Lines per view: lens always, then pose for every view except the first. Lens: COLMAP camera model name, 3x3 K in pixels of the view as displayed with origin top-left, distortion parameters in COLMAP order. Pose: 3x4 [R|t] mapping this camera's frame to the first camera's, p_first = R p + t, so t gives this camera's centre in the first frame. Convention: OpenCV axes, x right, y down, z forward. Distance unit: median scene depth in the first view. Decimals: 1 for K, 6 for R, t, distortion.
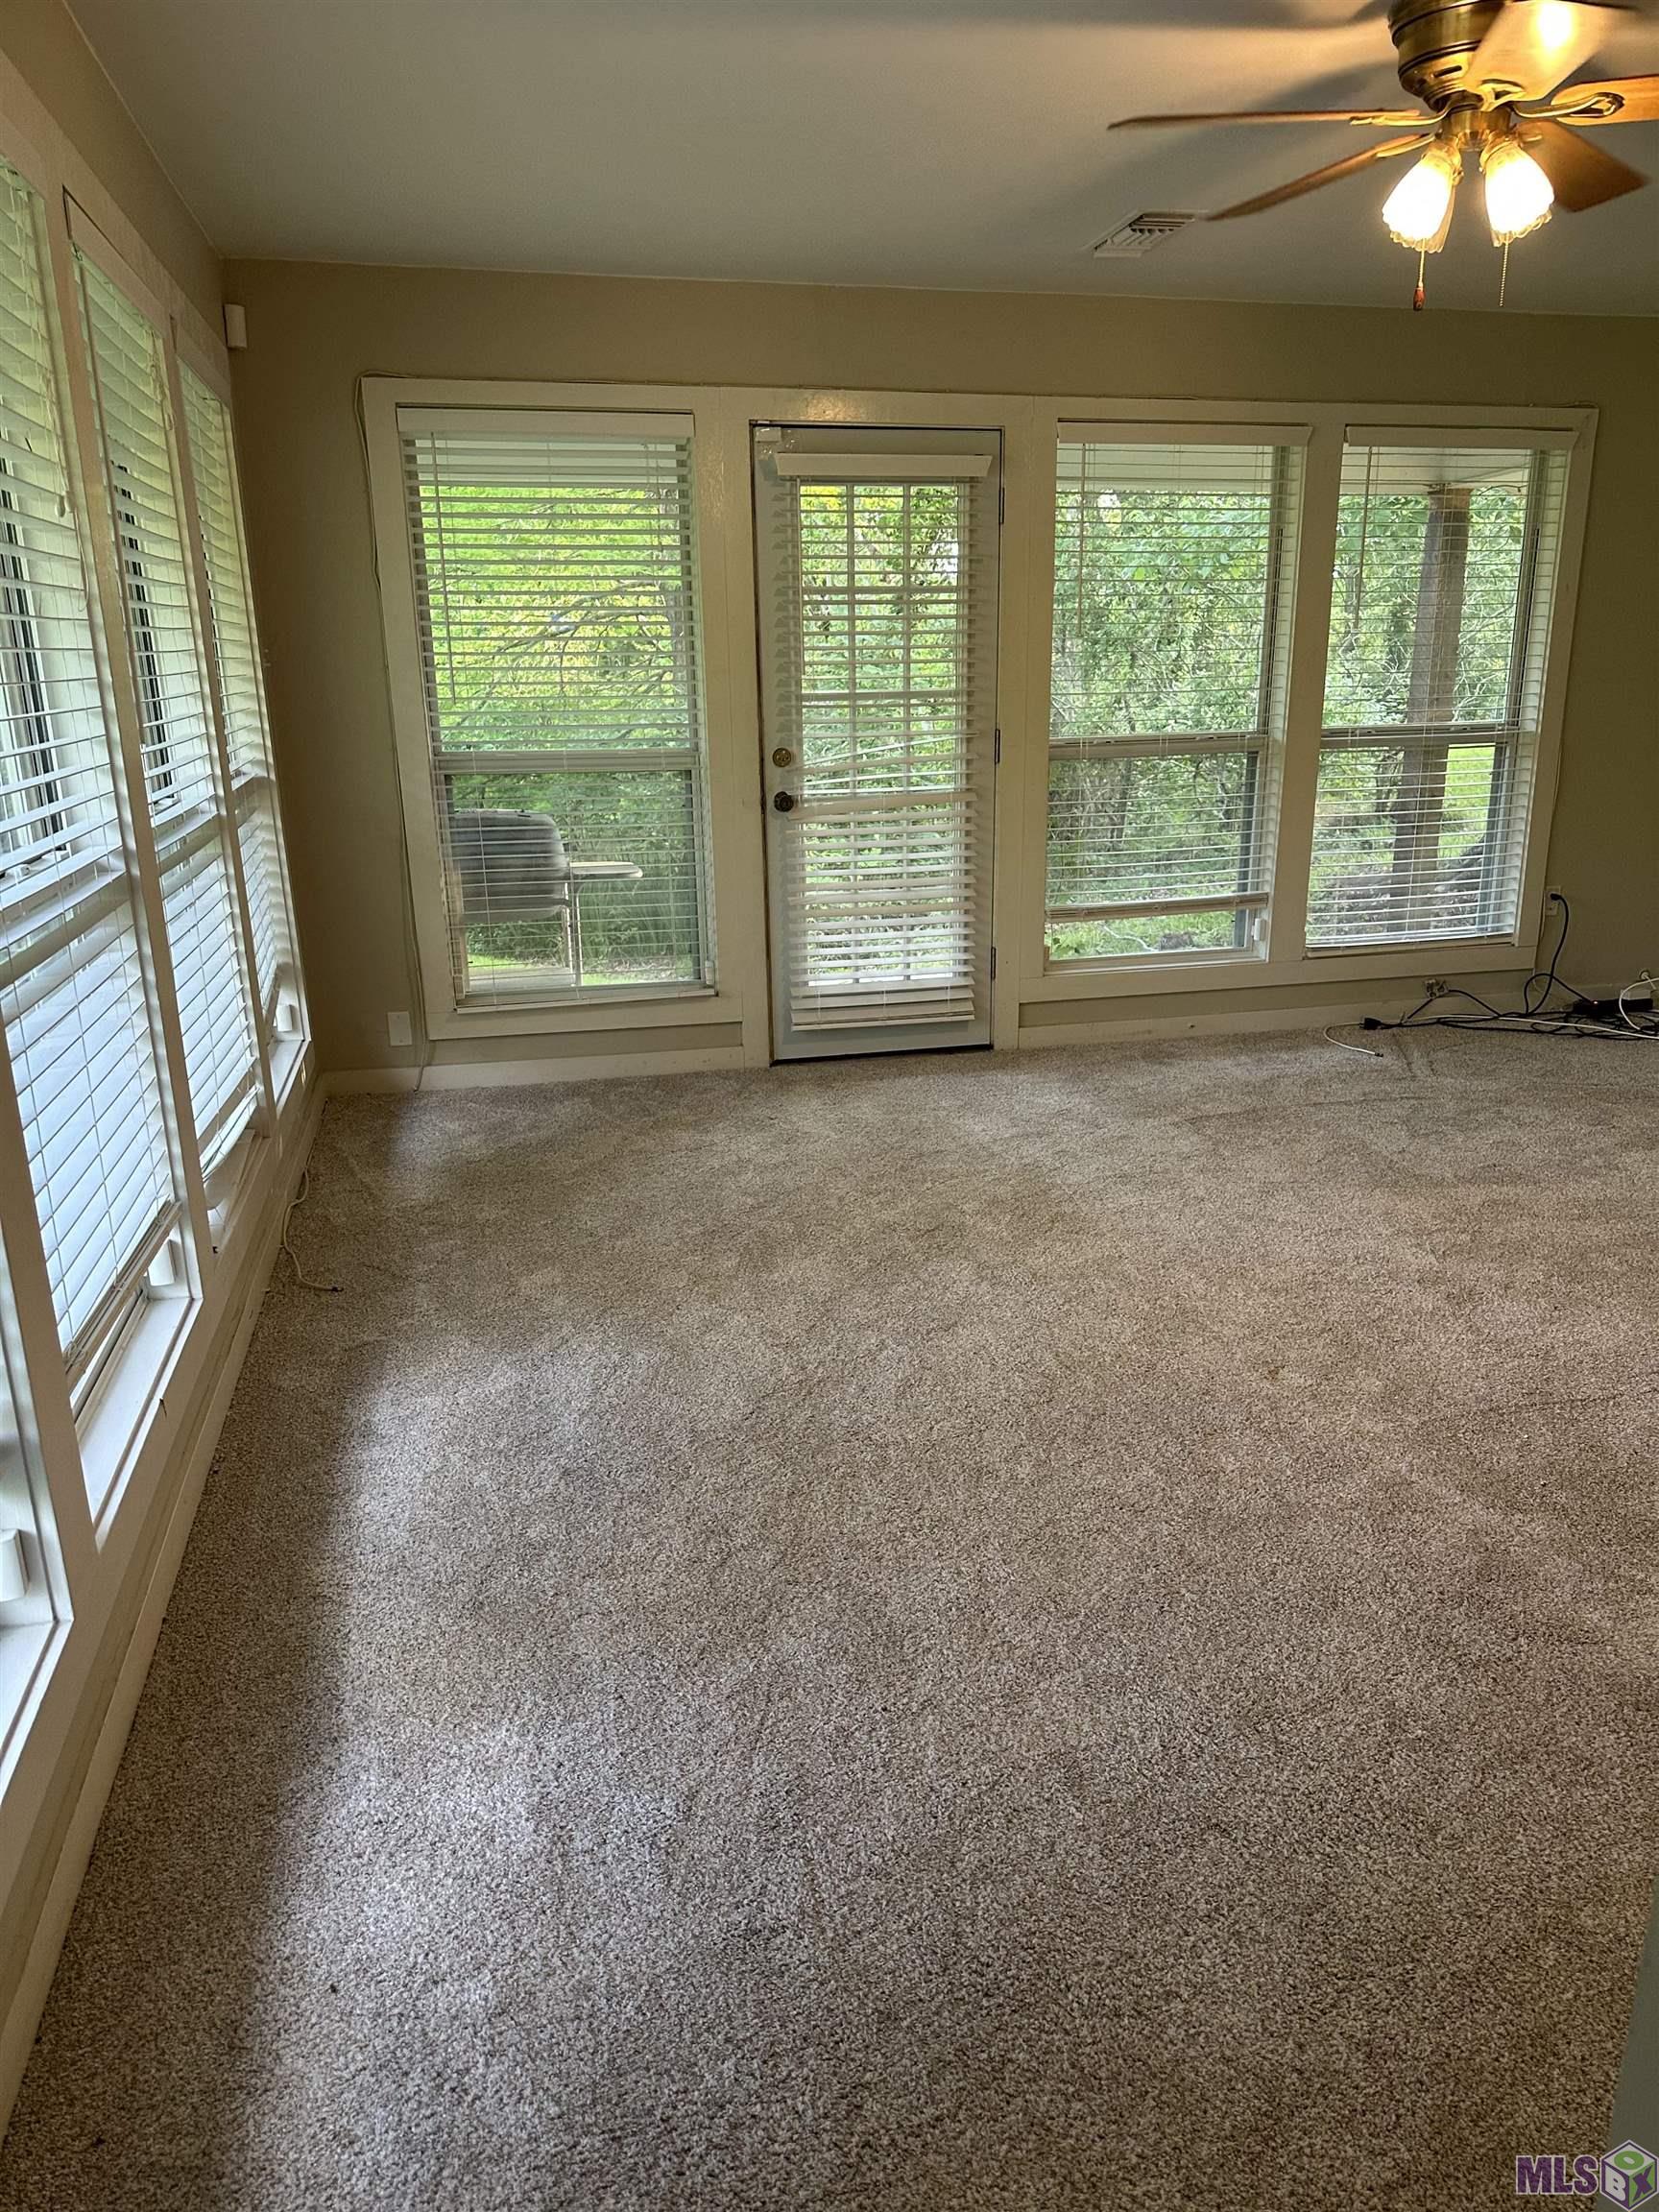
lens RADIAL K [[1591.2, 0, 834.2], [0, 1591.2, 1142.7], [0, 0, 1]] dist [0.036124, -0.105098]
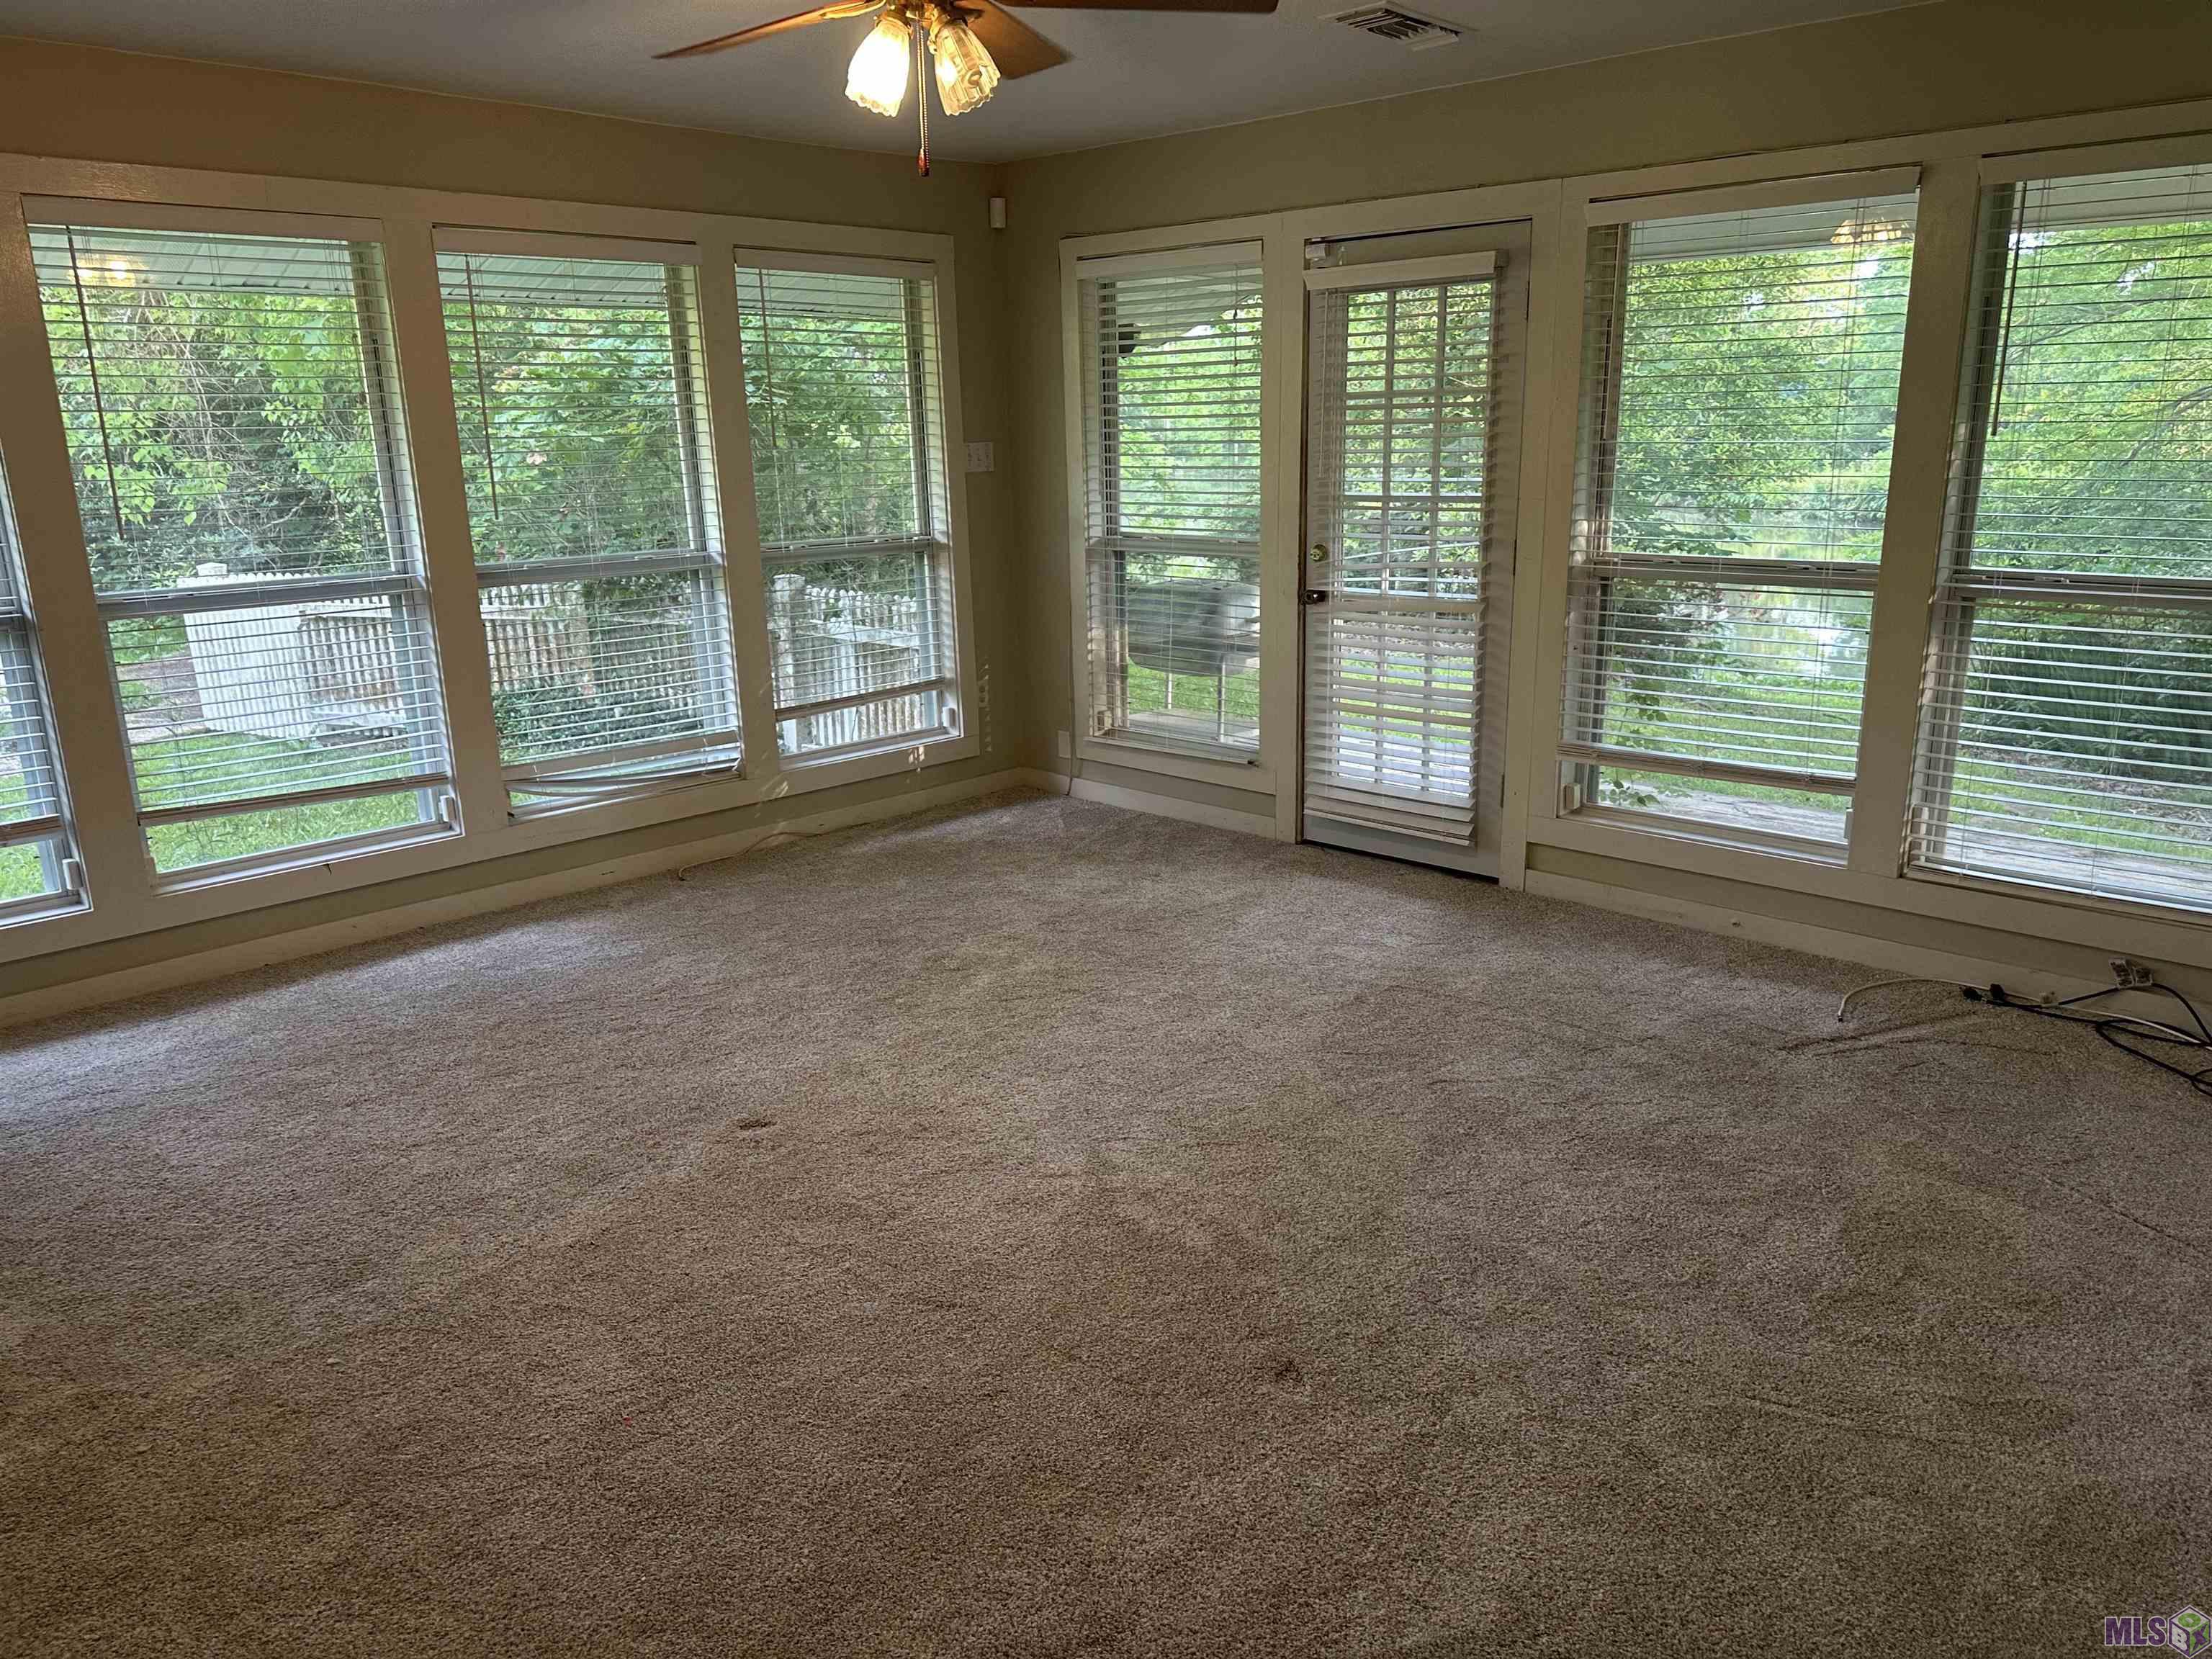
lens RADIAL K [[1540.5, 0, 1106.0], [0, 1540.5, 829.5], [0, 0, 1]] dist [-0.003017, -0.001760]
pose [[0.538922, 0.215459, -0.814334, 0.748435], [-0.241117, 0.965742, 0.095948, -0.130116], [0.807109, 0.144641, 0.572410, 0.337440]]
